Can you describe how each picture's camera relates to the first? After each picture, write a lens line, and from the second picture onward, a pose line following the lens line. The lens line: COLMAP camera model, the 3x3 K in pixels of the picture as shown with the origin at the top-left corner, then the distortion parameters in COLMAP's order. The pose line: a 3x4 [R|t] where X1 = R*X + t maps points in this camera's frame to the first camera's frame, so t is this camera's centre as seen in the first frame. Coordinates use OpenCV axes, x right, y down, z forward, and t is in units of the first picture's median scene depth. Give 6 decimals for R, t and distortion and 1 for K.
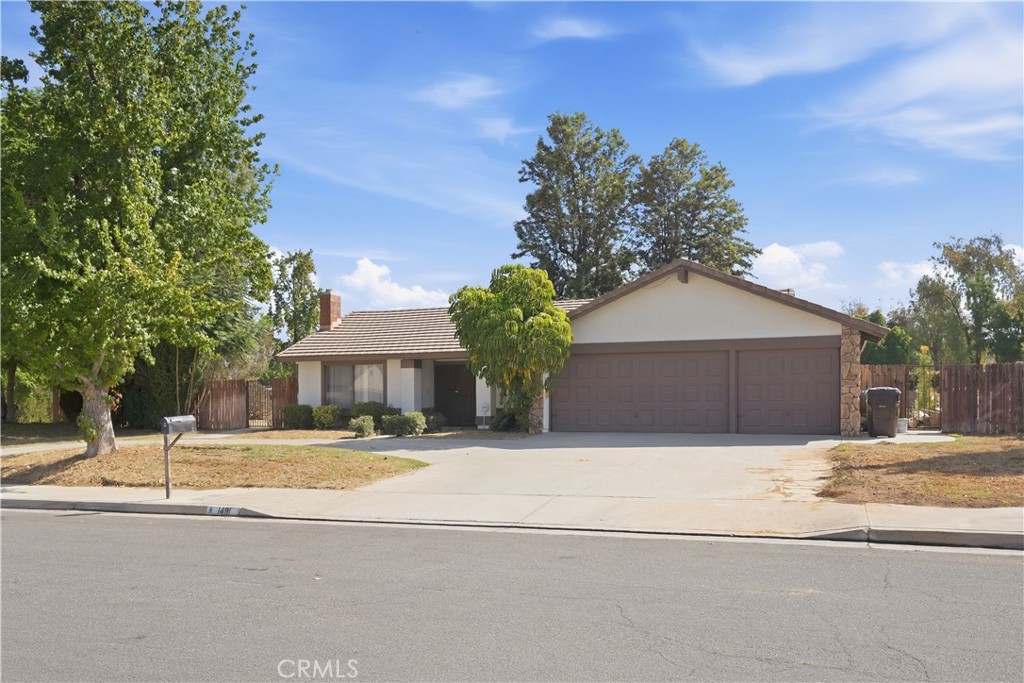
lens RADIAL K [[785.2, 0, 512.1], [0, 785.2, 396.8], [0, 0, 1]] dist [0.009438, -0.000673]
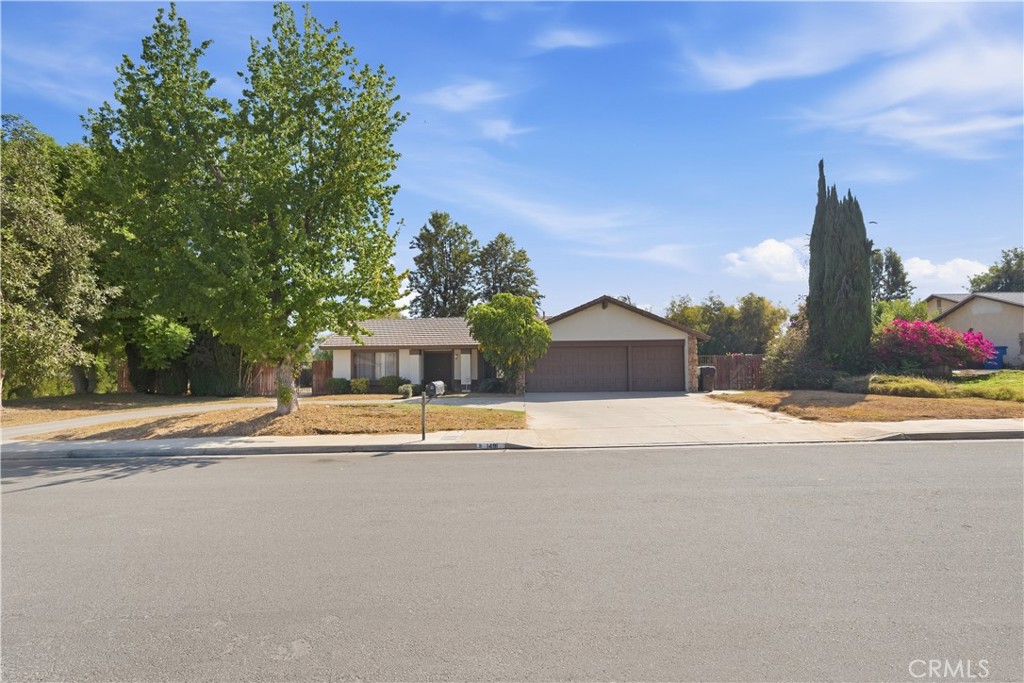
lens RADIAL K [[442.9, 0, 514.3], [0, 442.9, 355.1], [0, 0, 1]] dist [-0.001979, 0.000248]
pose [[0.946231, 0.011503, 0.323286, -0.223783], [0.003552, 0.998938, -0.045941, 0.005921], [-0.323471, 0.044619, 0.945185, 0.078263]]
